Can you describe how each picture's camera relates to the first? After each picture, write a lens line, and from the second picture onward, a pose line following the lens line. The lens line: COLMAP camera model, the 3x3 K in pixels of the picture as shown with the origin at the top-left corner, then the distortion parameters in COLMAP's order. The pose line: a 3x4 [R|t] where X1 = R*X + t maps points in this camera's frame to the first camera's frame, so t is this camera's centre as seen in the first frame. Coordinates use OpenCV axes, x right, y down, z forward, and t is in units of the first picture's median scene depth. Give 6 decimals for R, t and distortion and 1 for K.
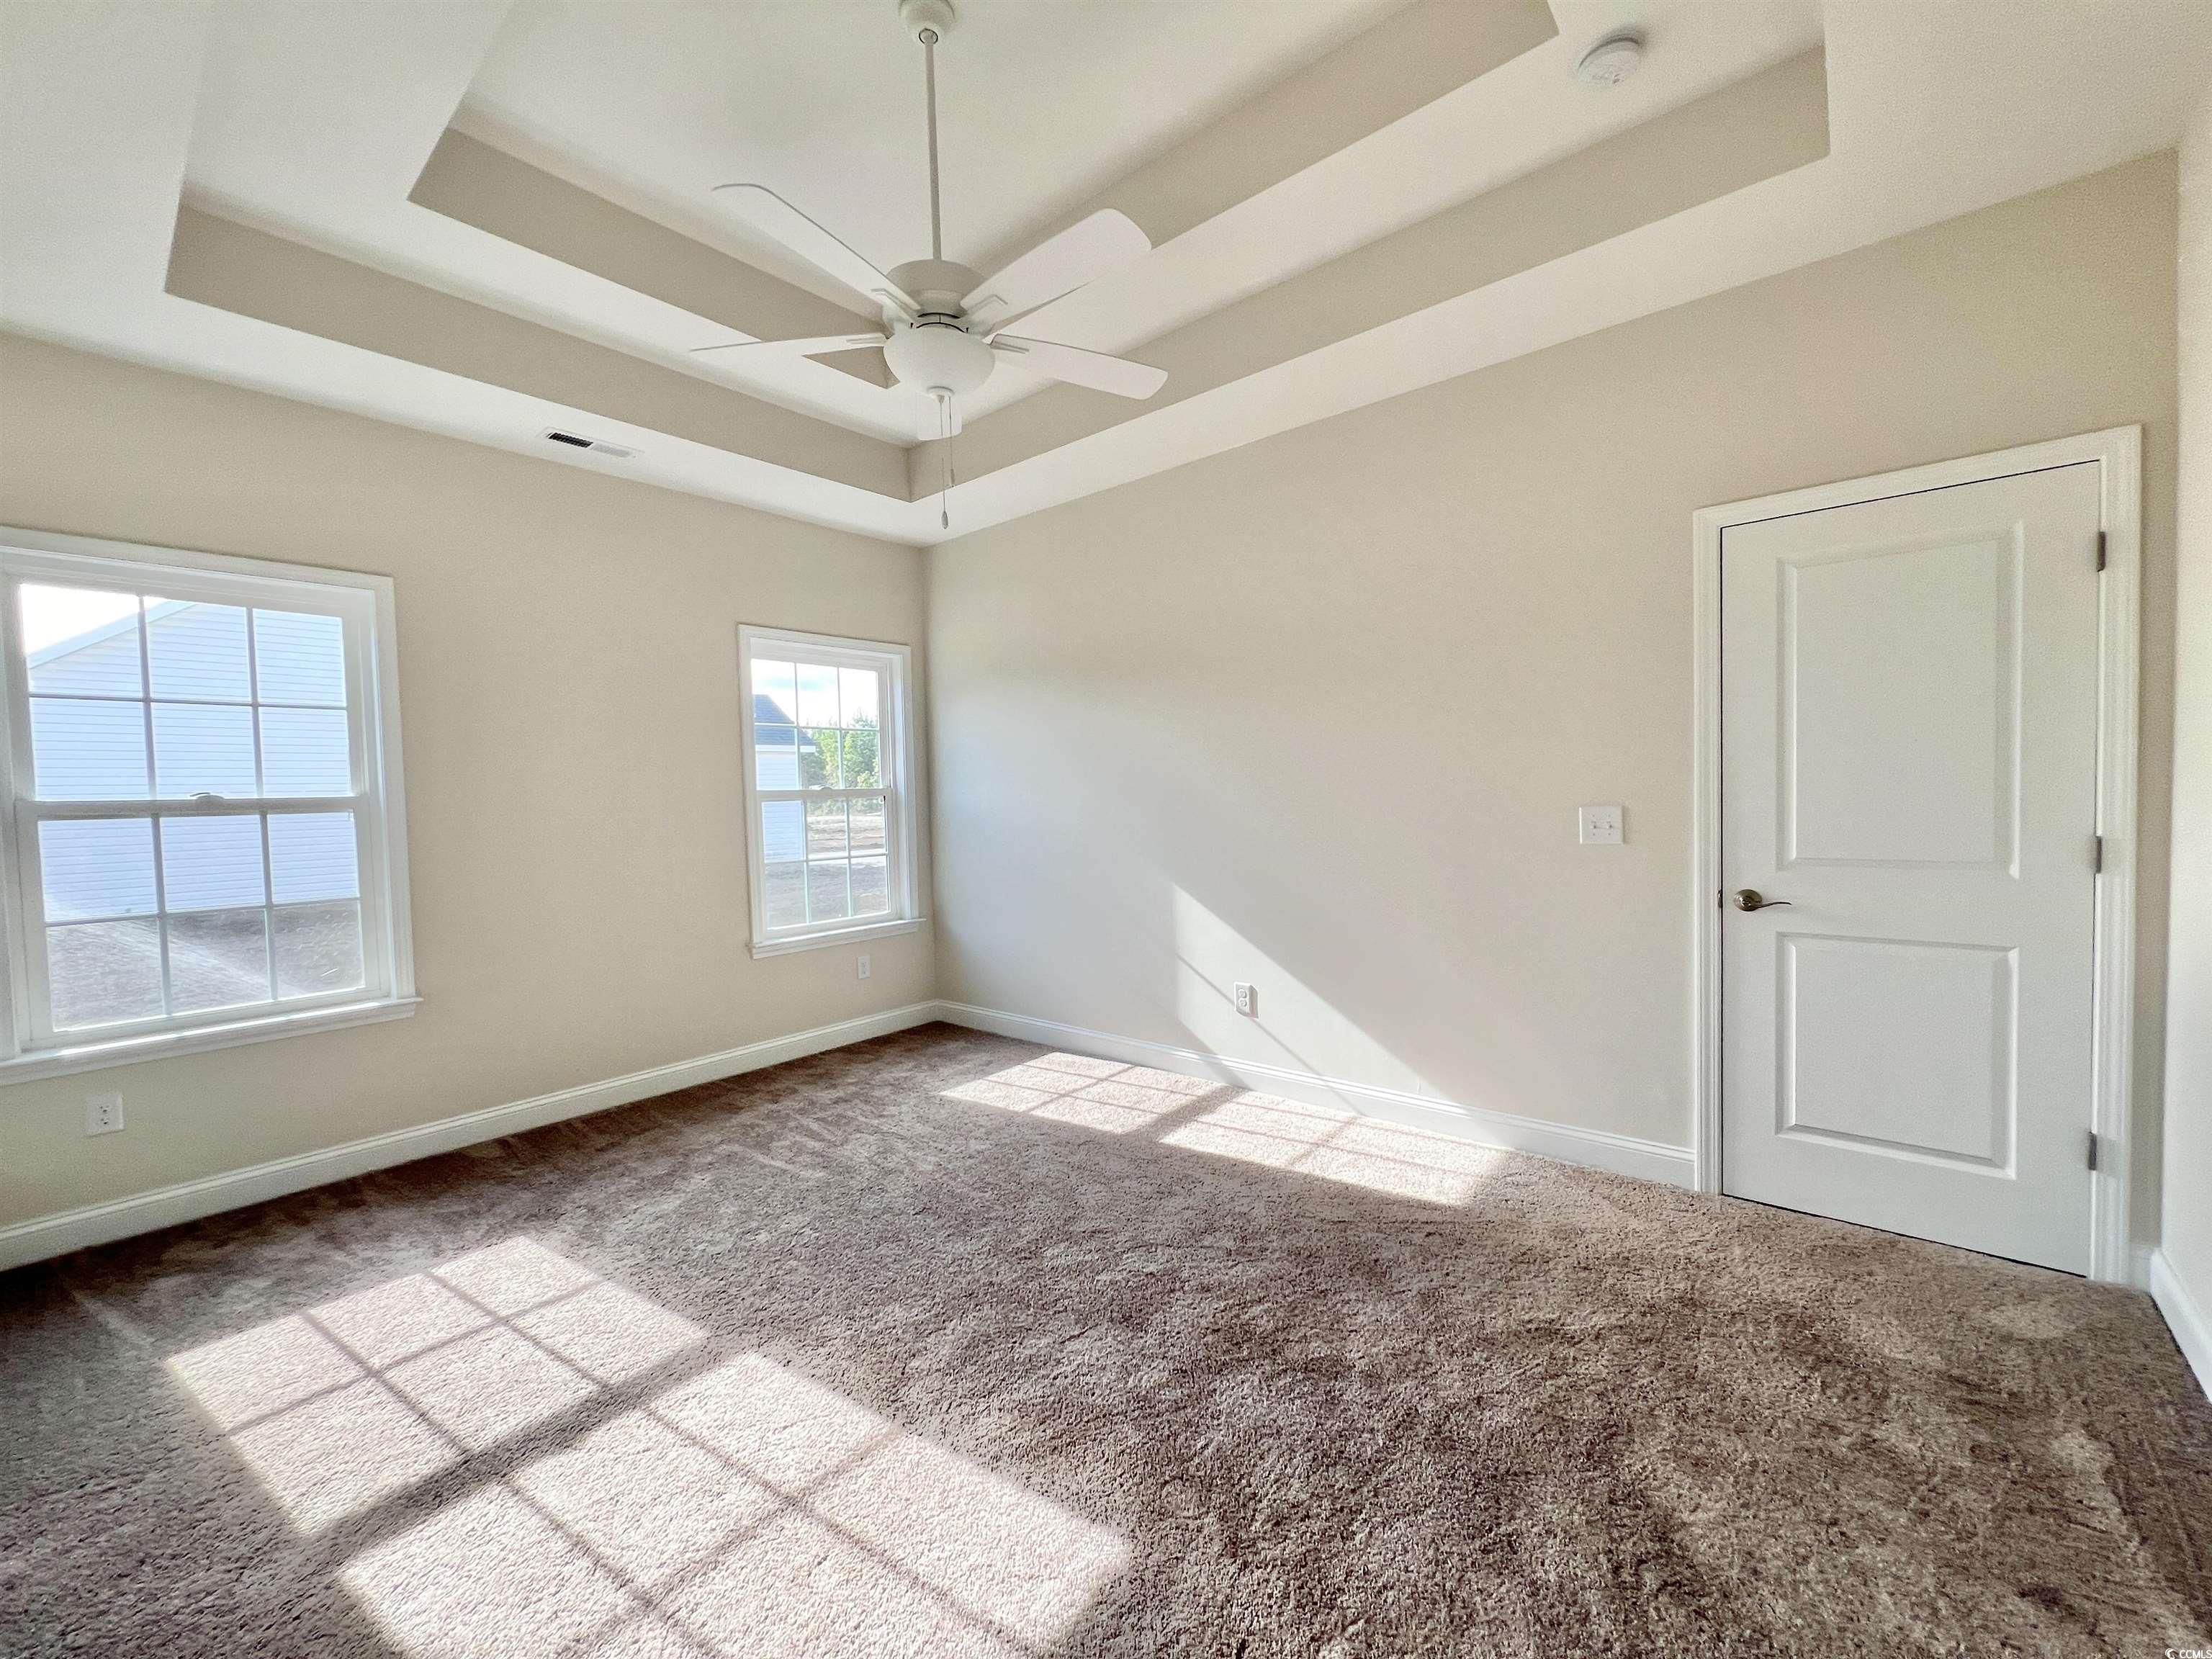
lens RADIAL K [[888.6, 0, 1096.7], [0, 888.6, 822.1], [0, 0, 1]] dist [0.000791, 0.000068]
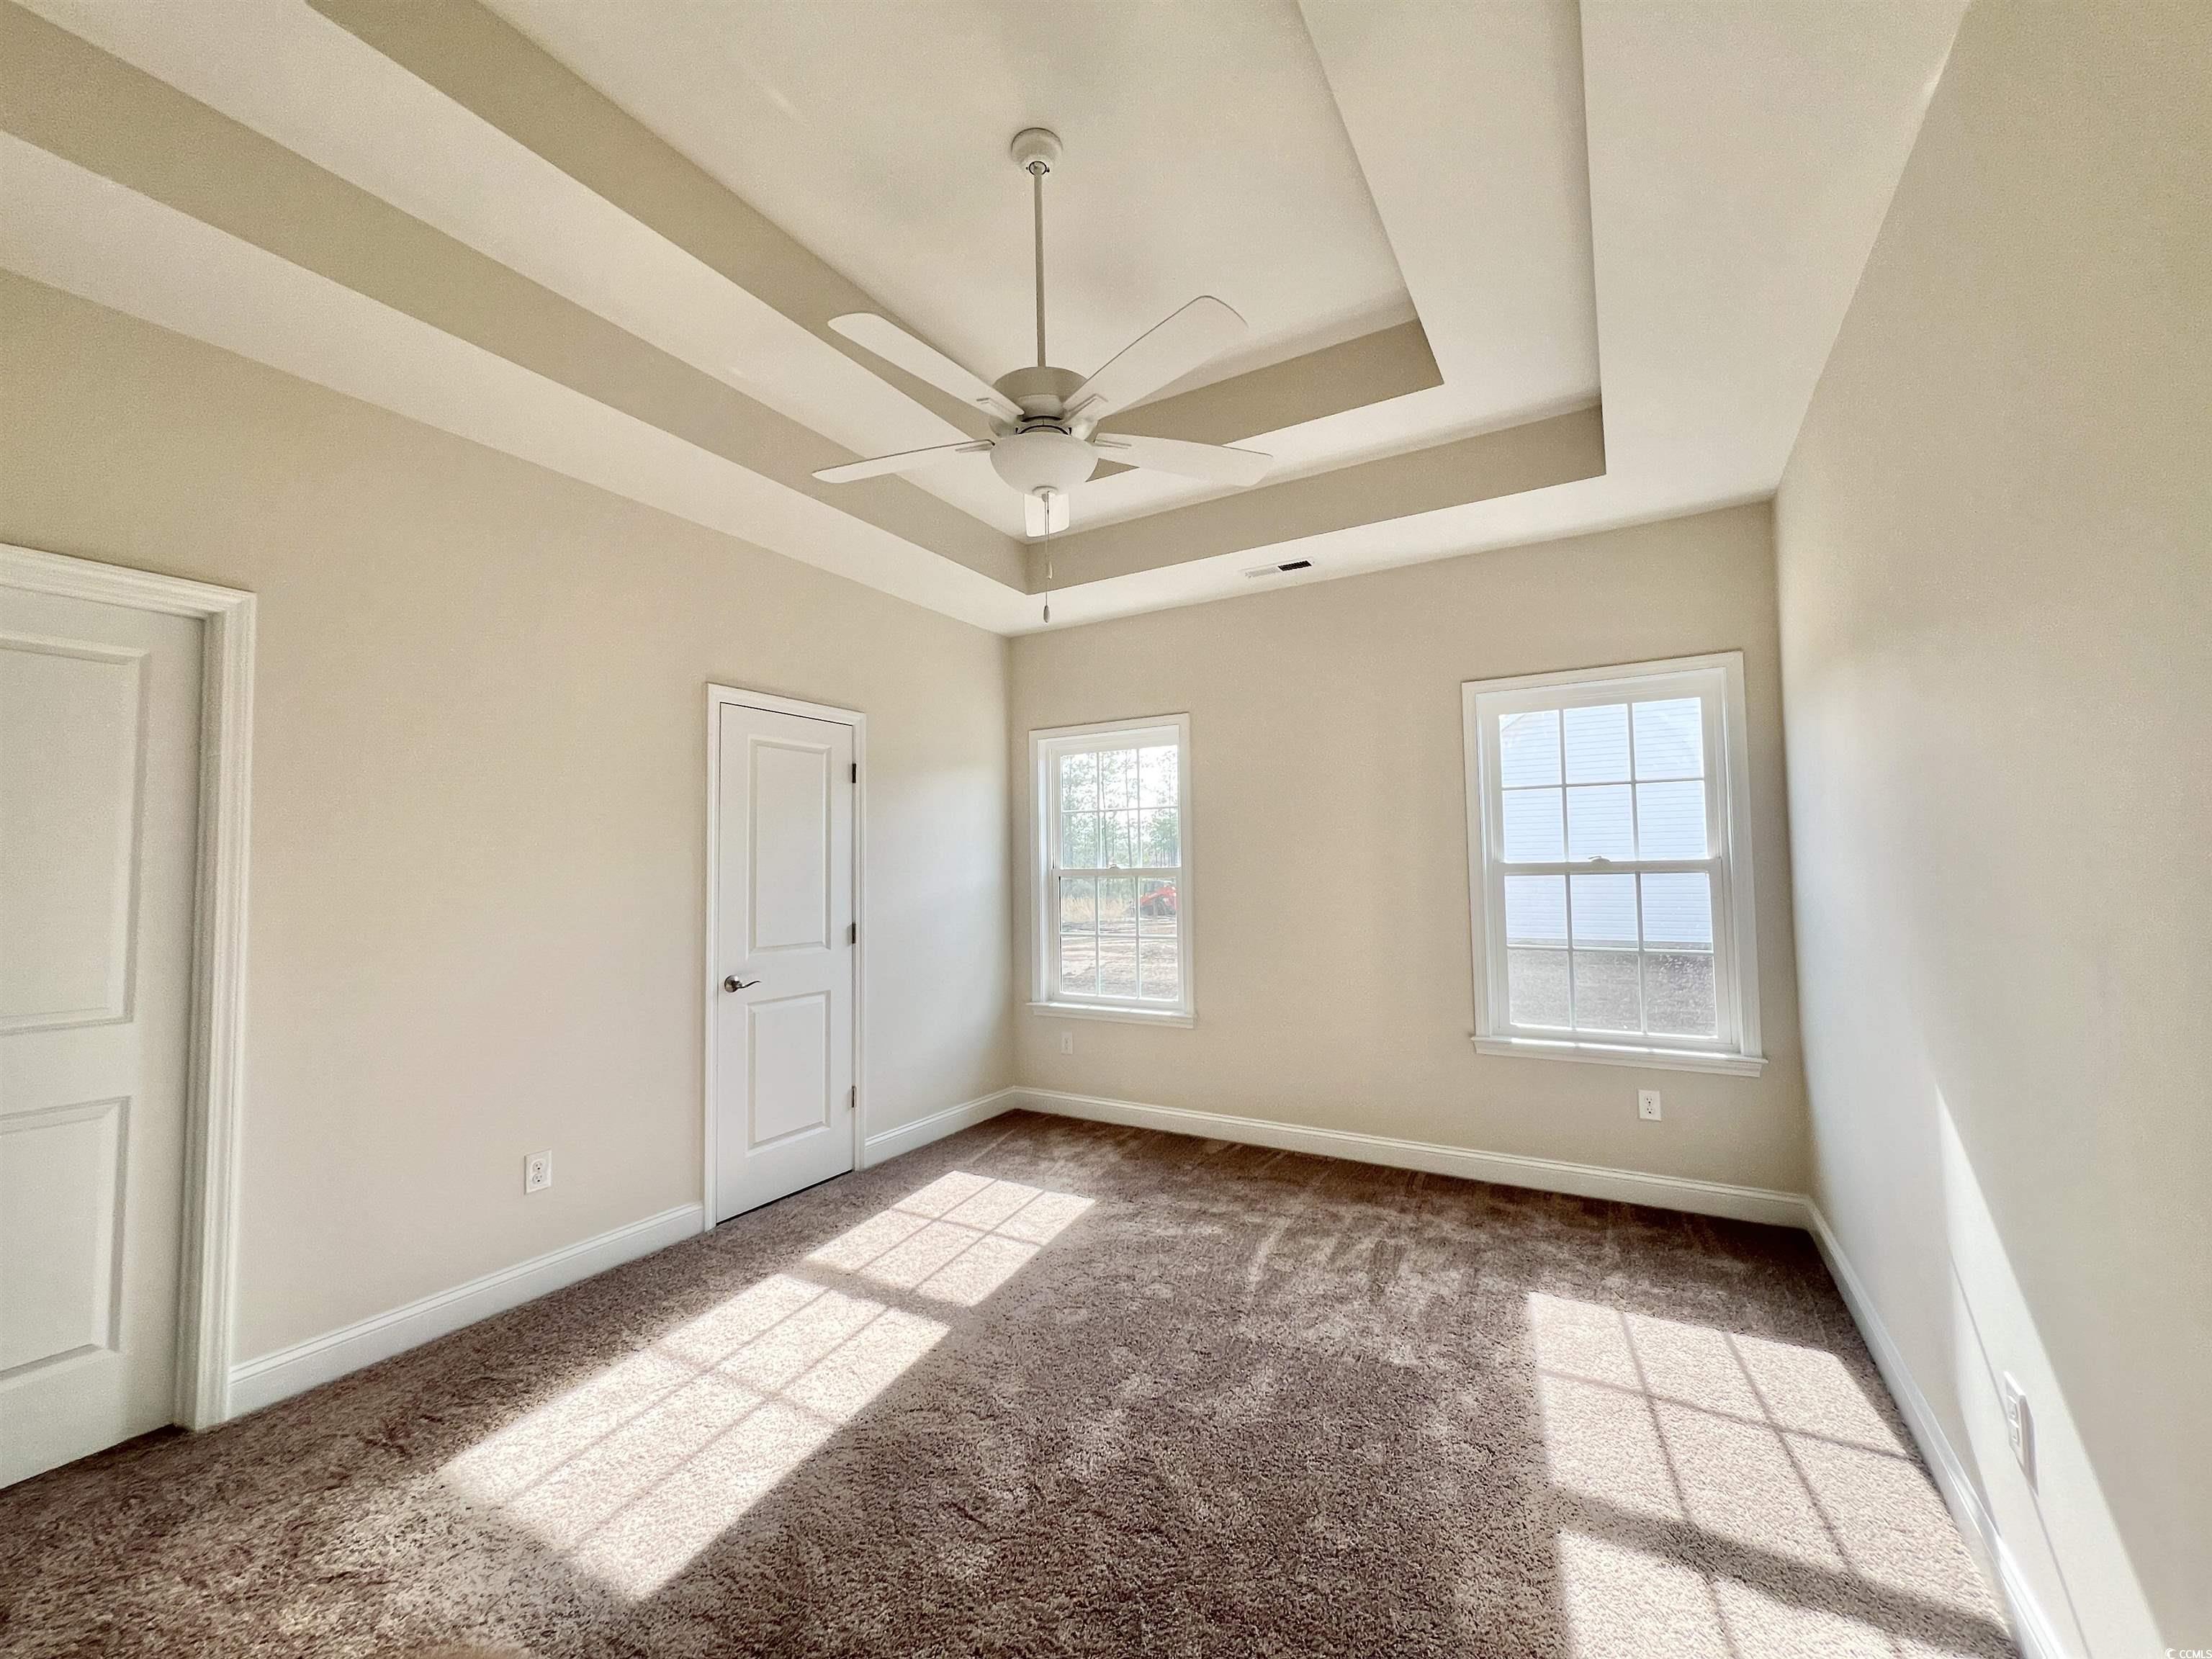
lens RADIAL K [[875.3, 0, 1106.0], [0, 875.3, 829.5], [0, 0, 1]] dist [-0.006554, -0.000047]
pose [[0.182037, -0.029040, -0.982863, 0.436275], [-0.030553, 0.998914, -0.035173, -0.030018], [0.982817, 0.036432, 0.180952, 0.494855]]
